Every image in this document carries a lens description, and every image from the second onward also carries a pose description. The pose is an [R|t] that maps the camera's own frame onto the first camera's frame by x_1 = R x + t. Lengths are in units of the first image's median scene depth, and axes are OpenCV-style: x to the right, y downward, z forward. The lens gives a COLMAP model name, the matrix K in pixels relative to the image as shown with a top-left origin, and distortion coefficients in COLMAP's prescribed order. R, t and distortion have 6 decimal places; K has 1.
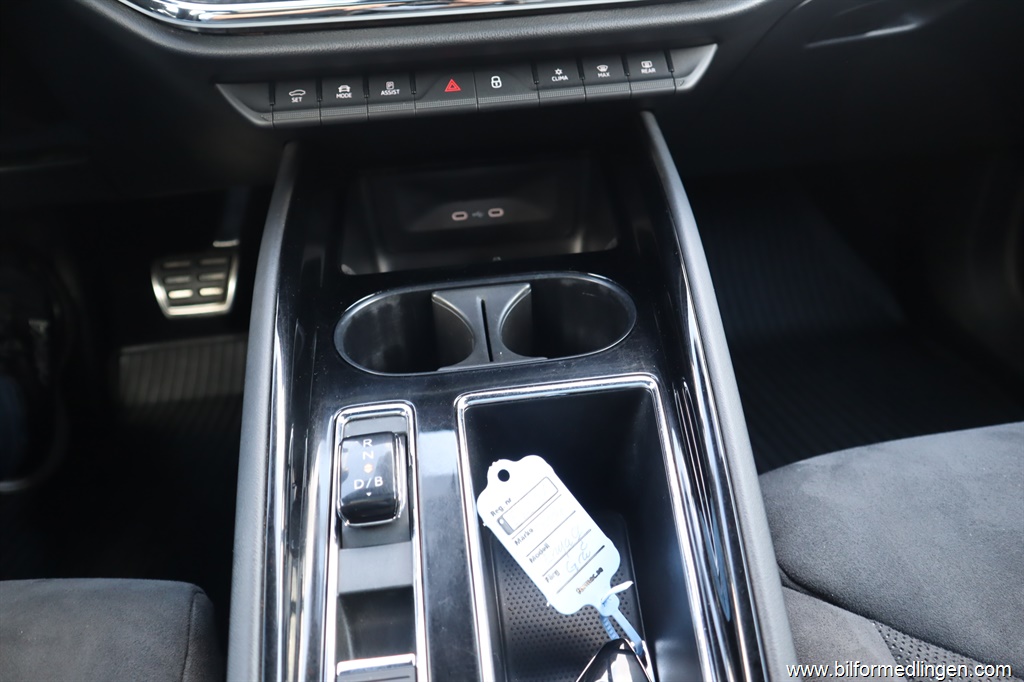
lens RADIAL K [[743.5, 0, 512.0], [0, 743.5, 341.0], [0, 0, 1]] dist [-0.112749, 0.079403]
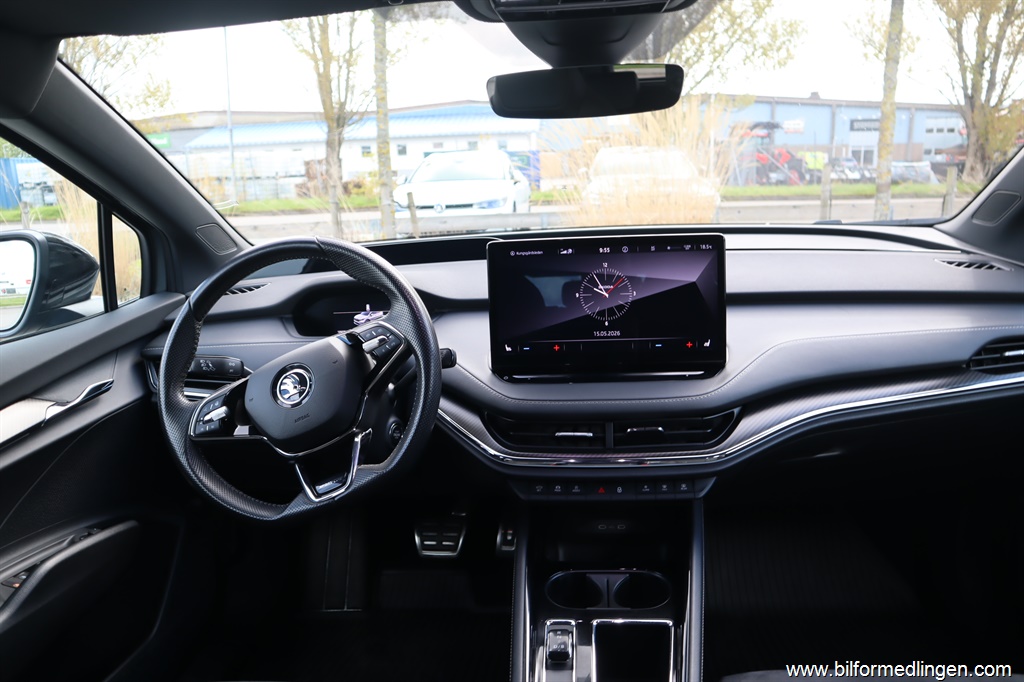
lens RADIAL K [[743.5, 0, 512.0], [0, 743.5, 341.0], [0, 0, 1]] dist [-0.112749, 0.079403]
pose [[0.977068, 0.049226, -0.207160, 0.111359], [-0.111000, 0.948009, -0.298260, -0.046087], [0.181707, 0.314415, 0.931733, -1.481310]]
